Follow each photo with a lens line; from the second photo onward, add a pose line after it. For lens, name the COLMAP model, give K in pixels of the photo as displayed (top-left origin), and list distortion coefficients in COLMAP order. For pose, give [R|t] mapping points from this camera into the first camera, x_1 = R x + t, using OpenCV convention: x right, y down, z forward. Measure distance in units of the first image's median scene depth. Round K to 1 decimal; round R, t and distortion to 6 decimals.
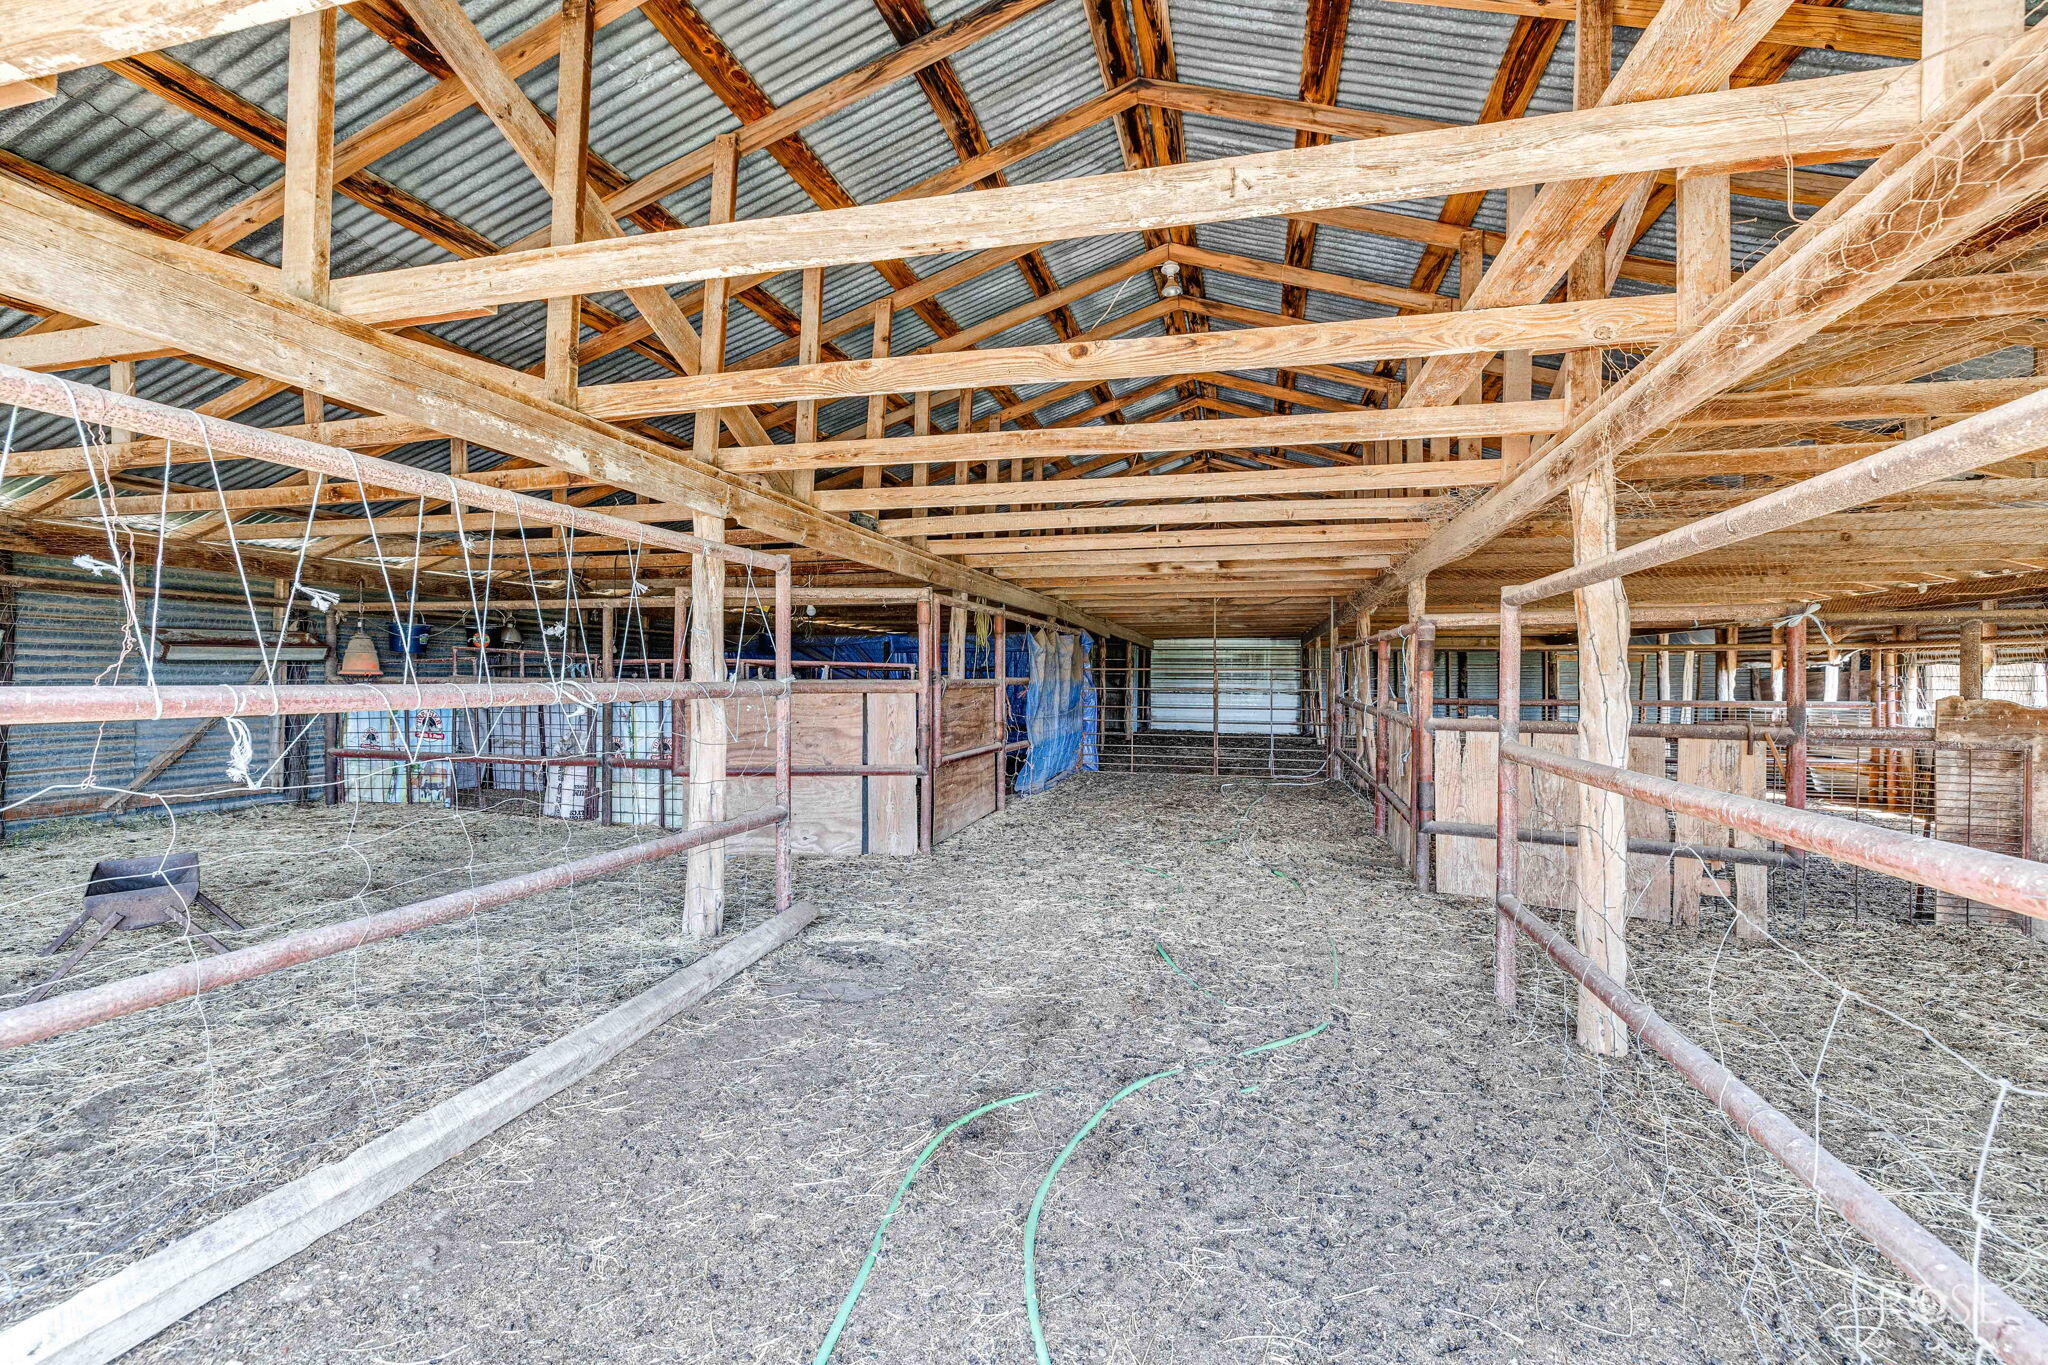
lens RADIAL K [[859.4, 0, 1026.4], [0, 859.4, 669.7], [0, 0, 1]] dist [-0.000207, -0.000349]
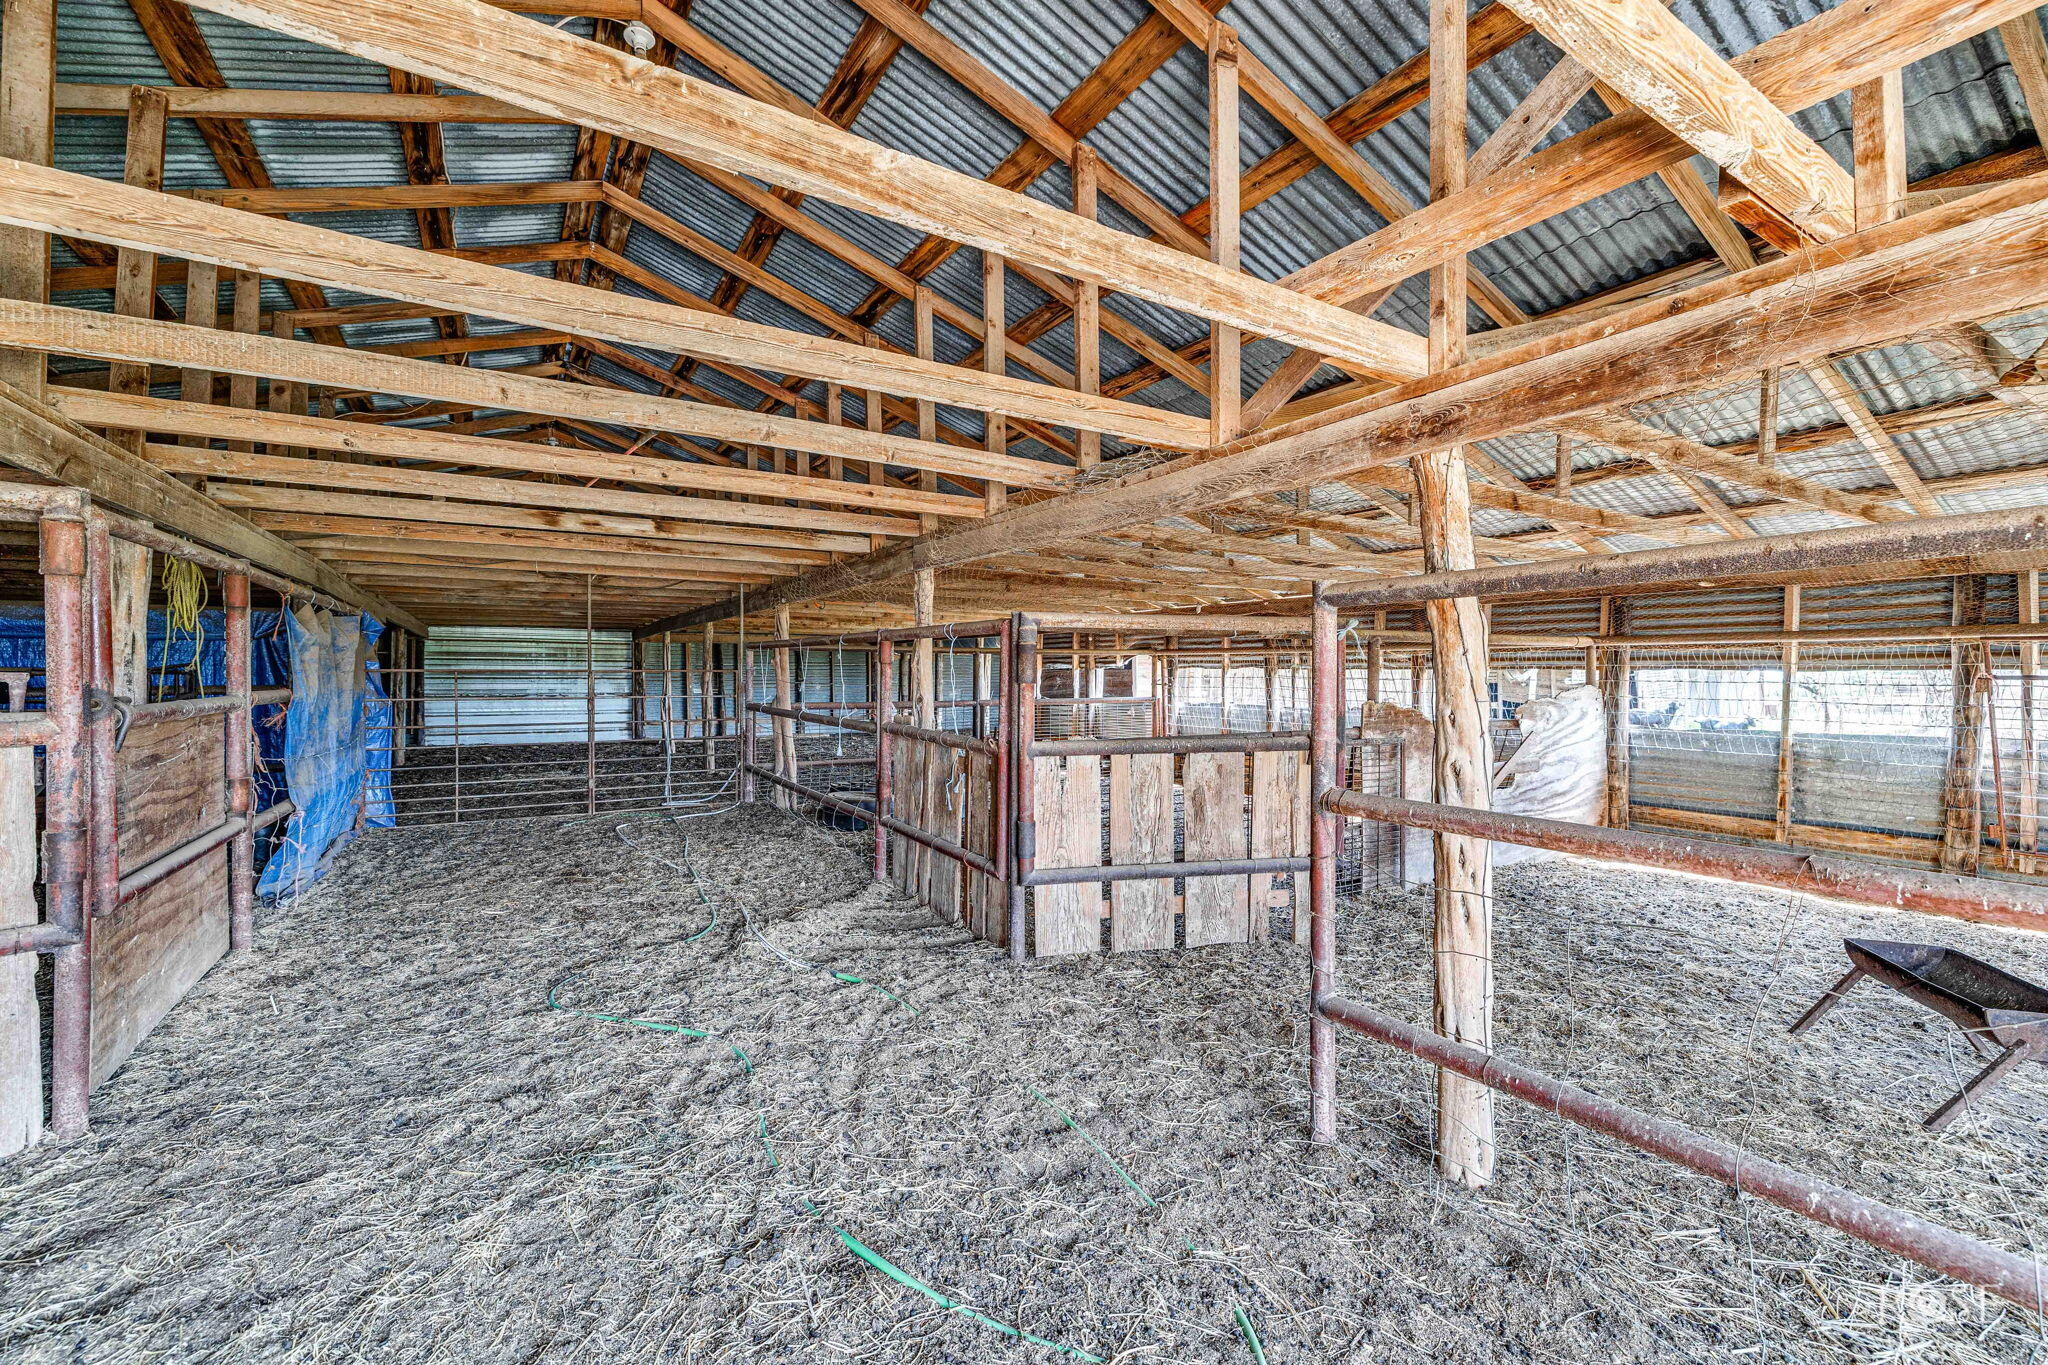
lens RADIAL K [[859.4, 0, 1026.4], [0, 859.4, 669.7], [0, 0, 1]] dist [-0.000207, -0.000349]
pose [[0.698713, -0.000372, 0.715402, -0.069869], [-0.004542, 0.999977, 0.004956, -0.009640], [-0.715387, -0.006712, 0.698696, 0.295386]]
